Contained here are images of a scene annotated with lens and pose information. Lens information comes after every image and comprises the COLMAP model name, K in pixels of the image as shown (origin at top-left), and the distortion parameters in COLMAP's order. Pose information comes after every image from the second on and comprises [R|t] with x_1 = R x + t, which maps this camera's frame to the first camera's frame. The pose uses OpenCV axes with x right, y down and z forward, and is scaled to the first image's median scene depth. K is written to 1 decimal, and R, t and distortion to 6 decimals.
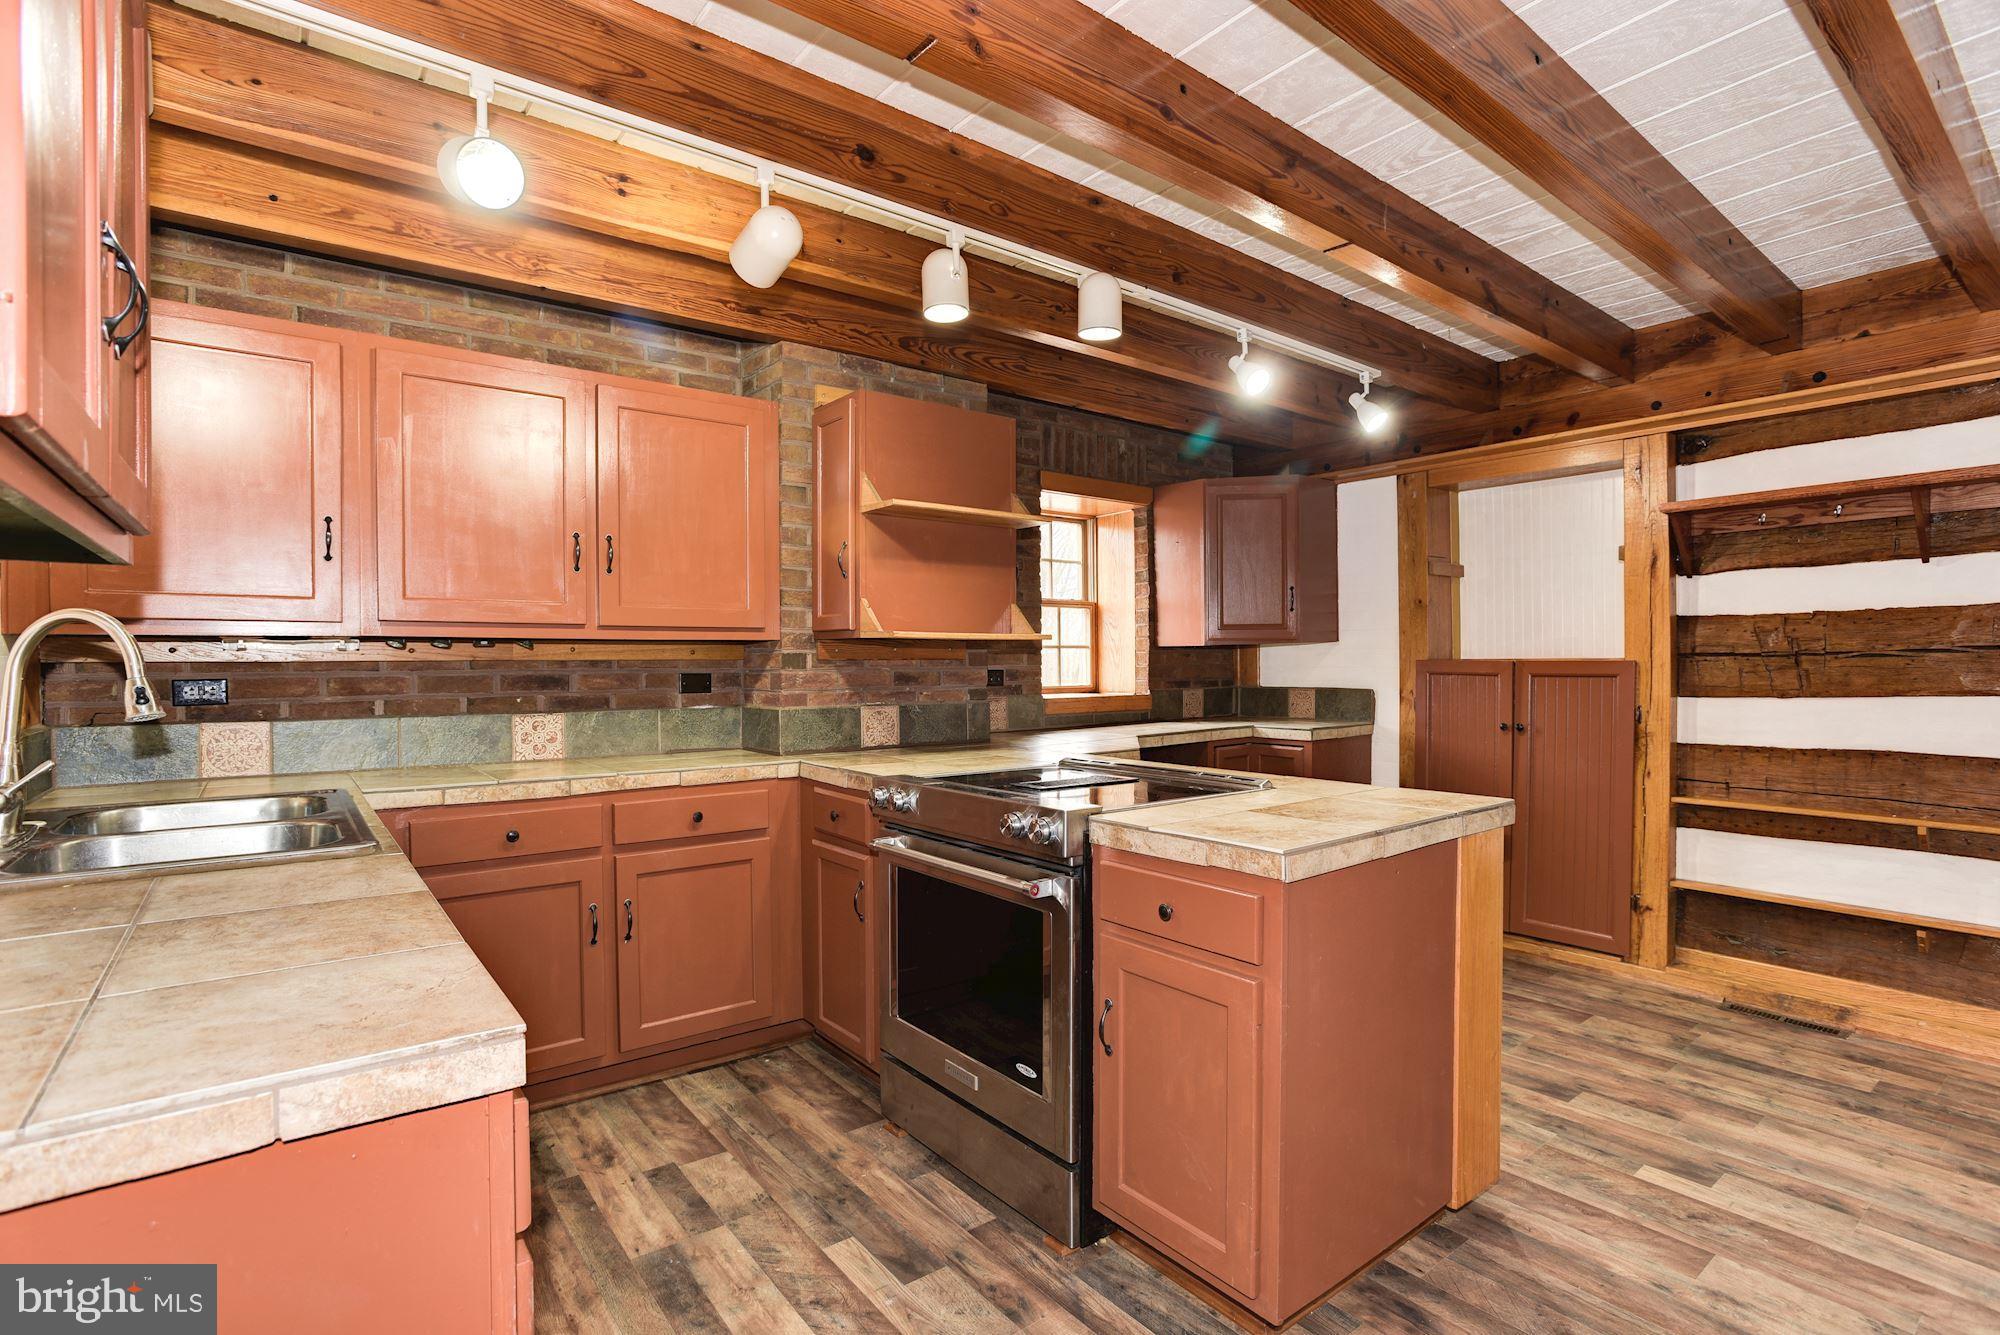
lens RADIAL K [[950.0, 0, 992.6], [0, 950.0, 672.7], [0, 0, 1]] dist [-0.050972, 0.019346]
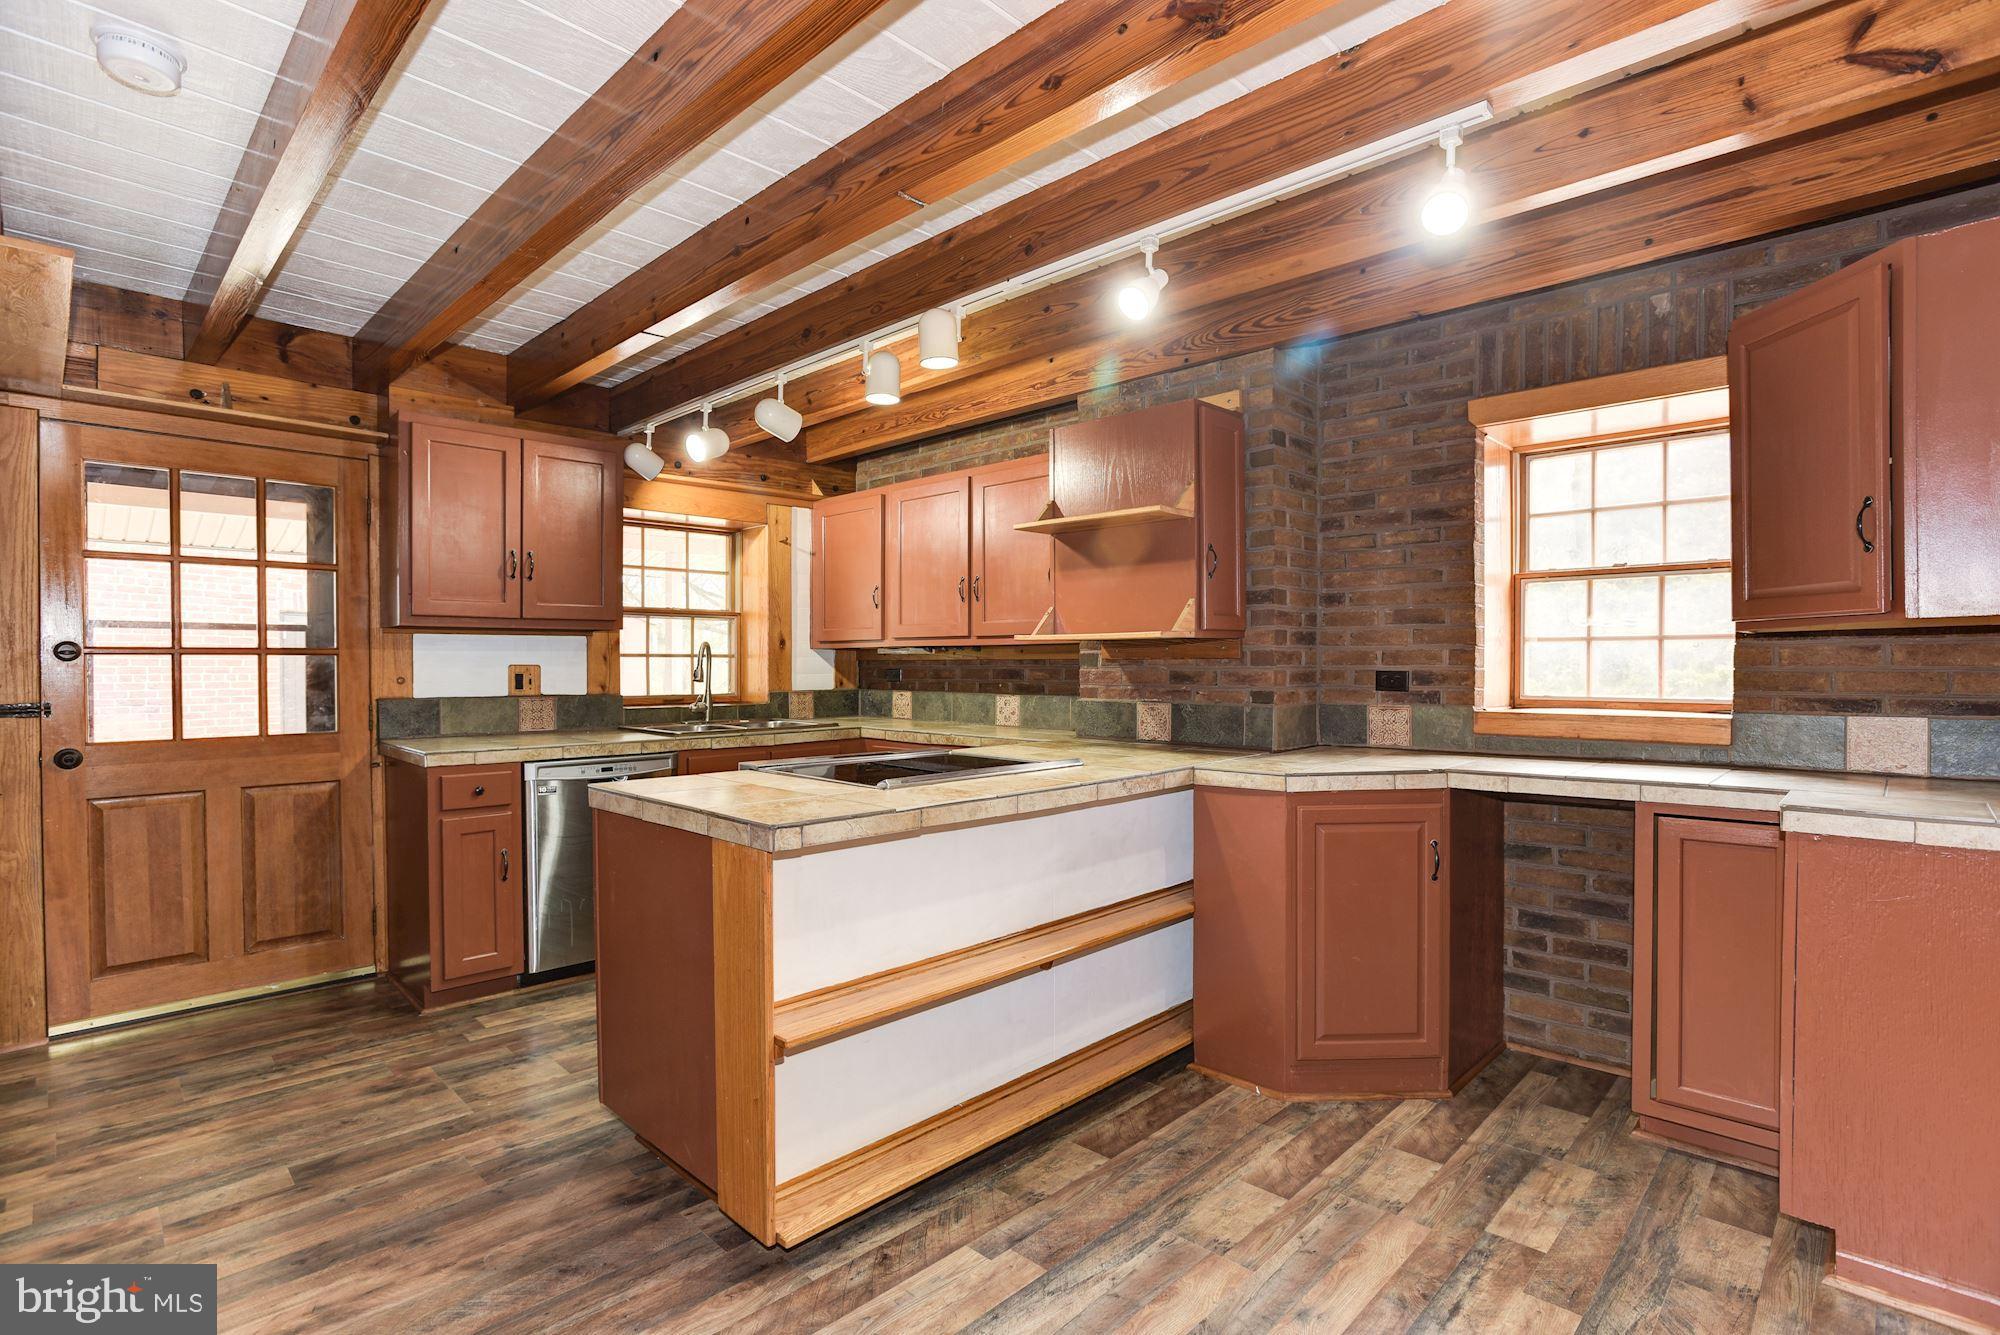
lens RADIAL K [[950.0, 0, 982.6], [0, 950.0, 670.5], [0, 0, 1]] dist [-0.050972, 0.019346]
pose [[0.133158, 0.013254, -0.991006, 0.903317], [-0.010131, 0.999877, 0.012012, -0.011626], [0.991043, 0.008441, 0.133276, 0.672454]]
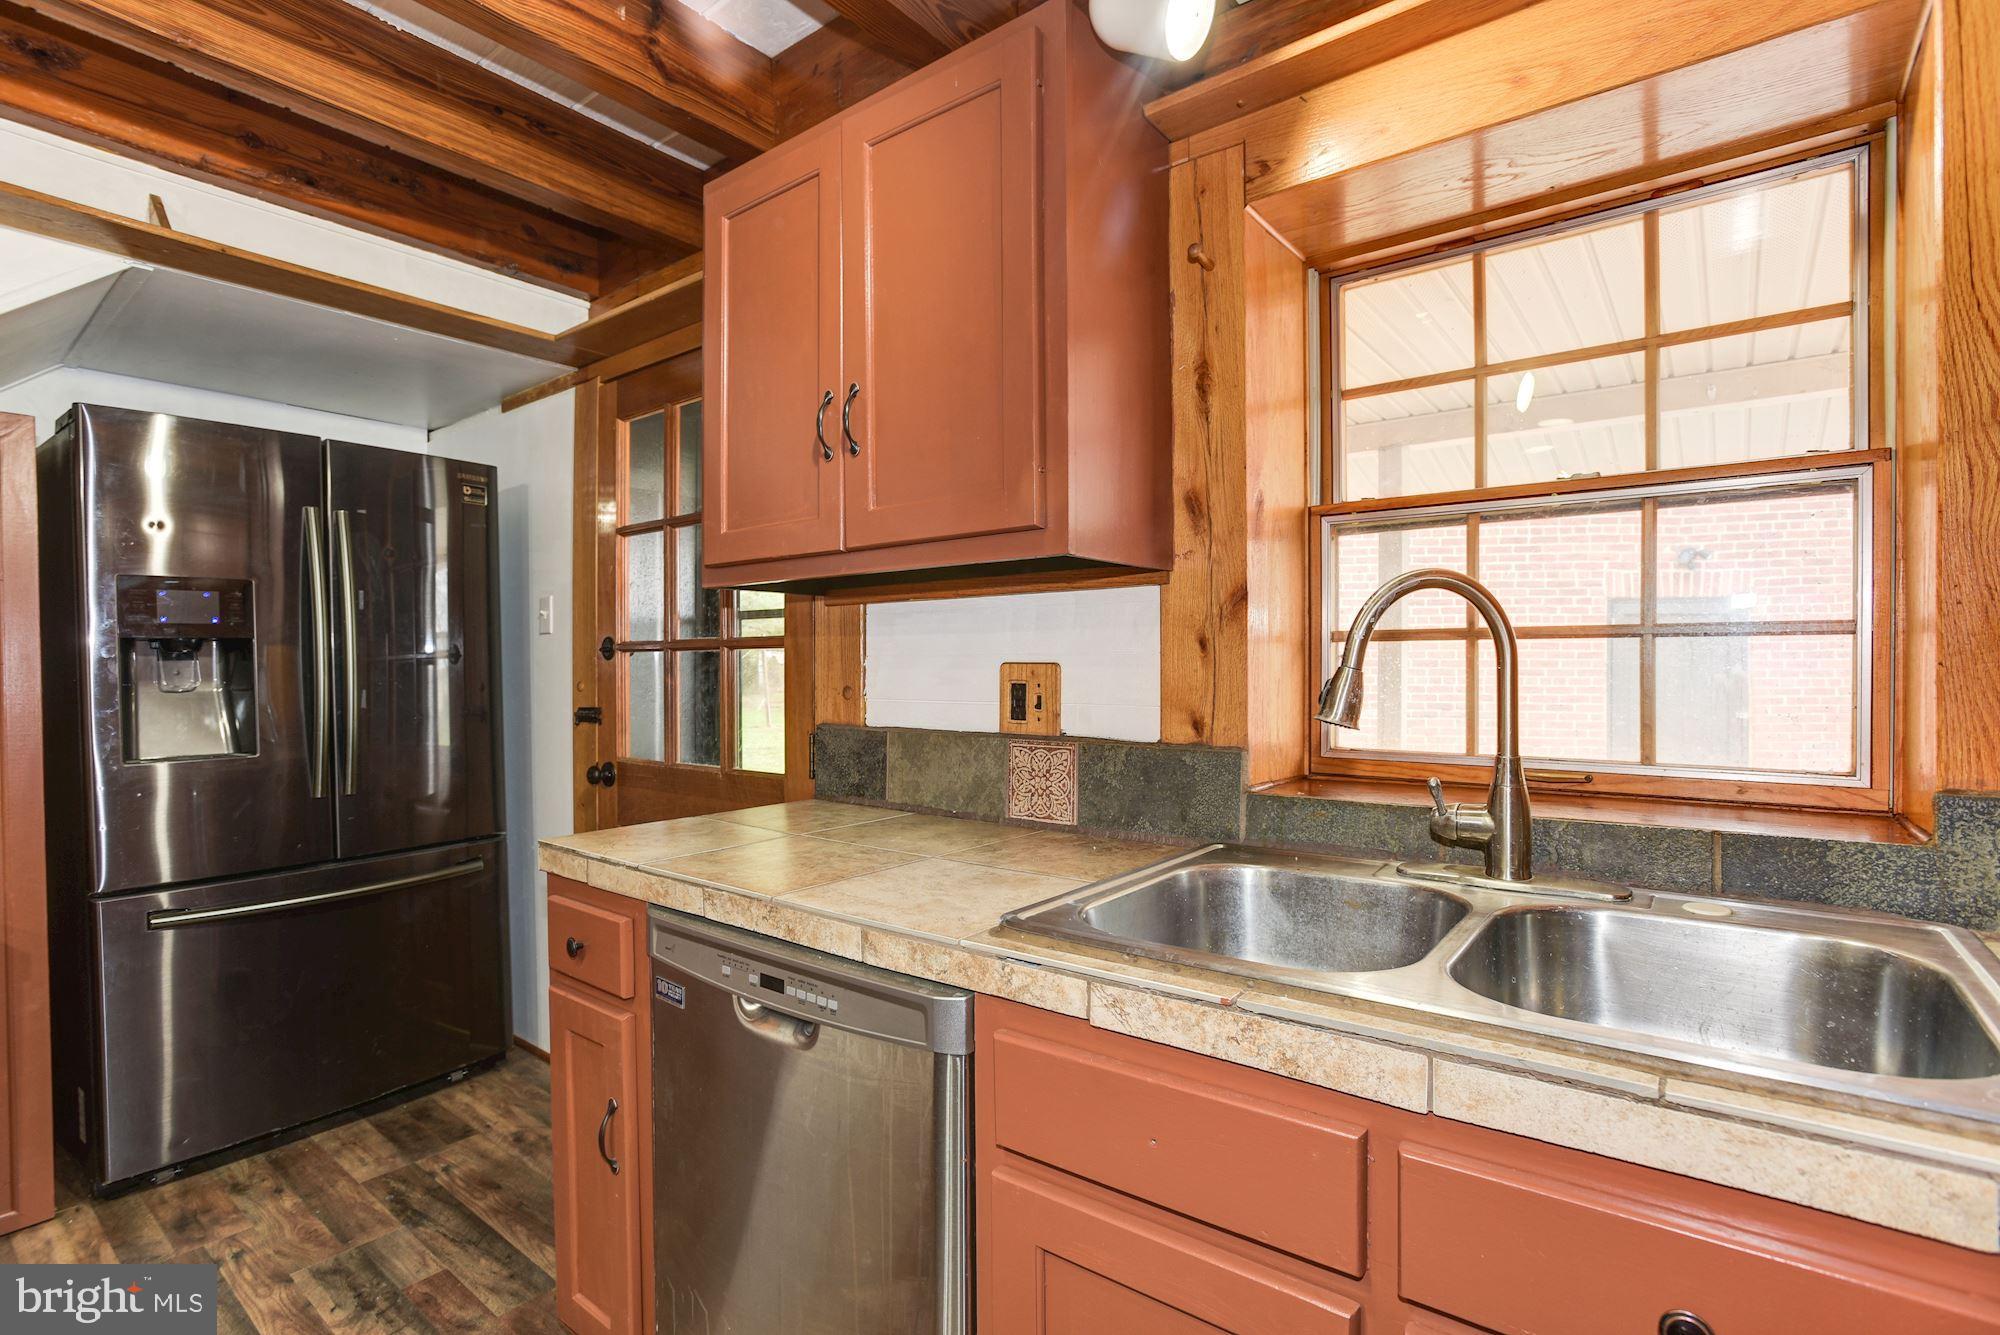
lens RADIAL K [[950.0, 0, 987.5], [0, 950.0, 674.3], [0, 0, 1]] dist [-0.050972, 0.019346]
pose [[-0.966476, 0.009049, -0.256597, -0.226718], [0.004996, 0.999852, 0.016443, -0.000919], [0.256708, 0.014610, -0.966379, 0.750285]]
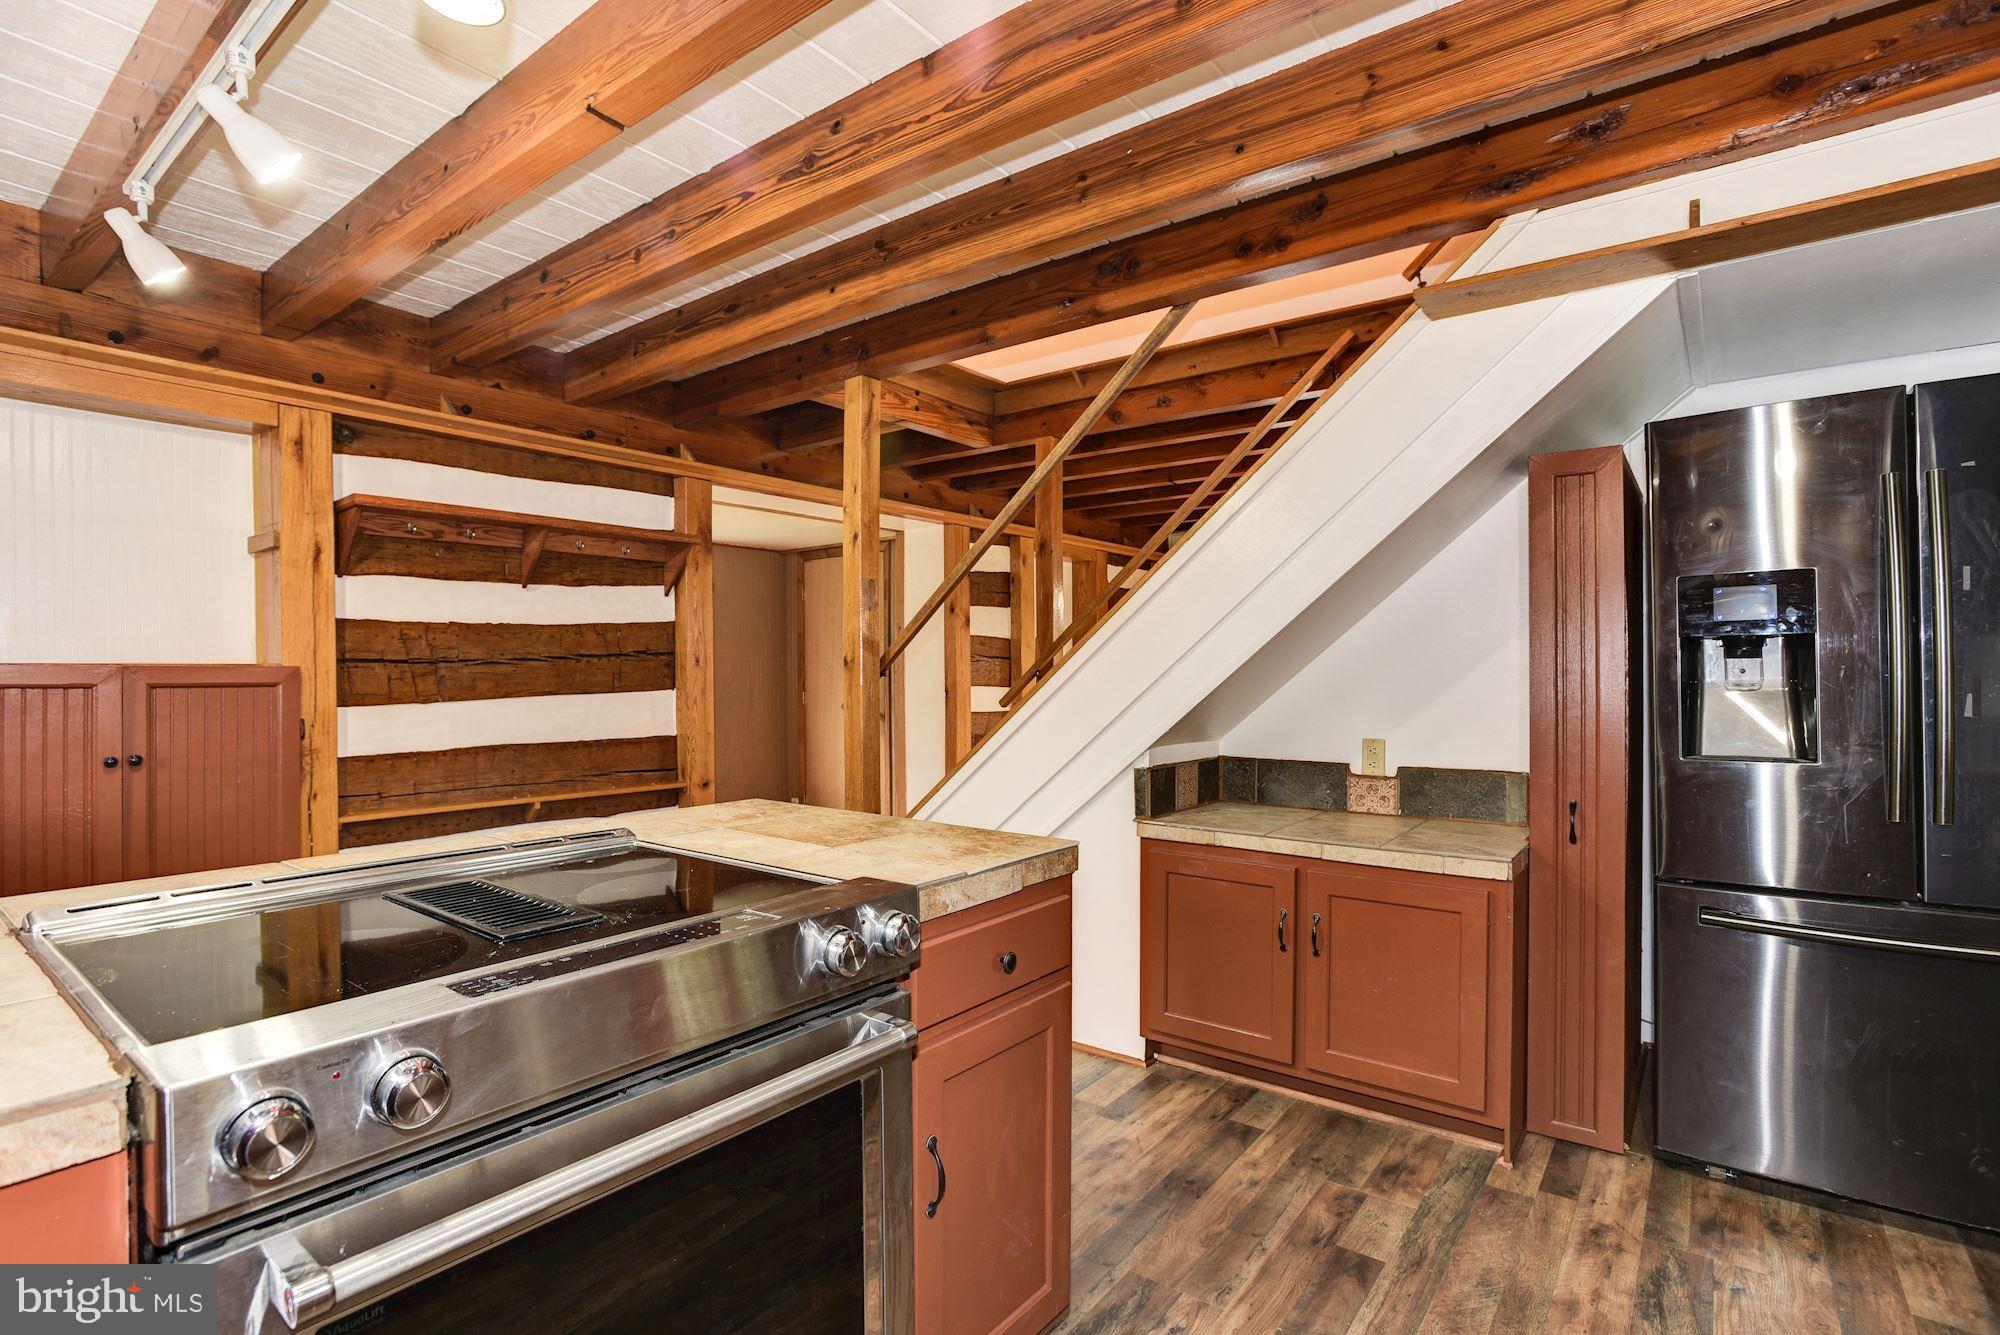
lens RADIAL K [[950.0, 0, 1003.5], [0, 950.0, 675.6], [0, 0, 1]] dist [-0.050972, 0.019346]
pose [[-0.268263, -0.001678, 0.963344, -0.321582], [0.012845, 0.999903, 0.005318, -0.001047], [-0.963260, 0.013801, -0.268215, 0.635657]]
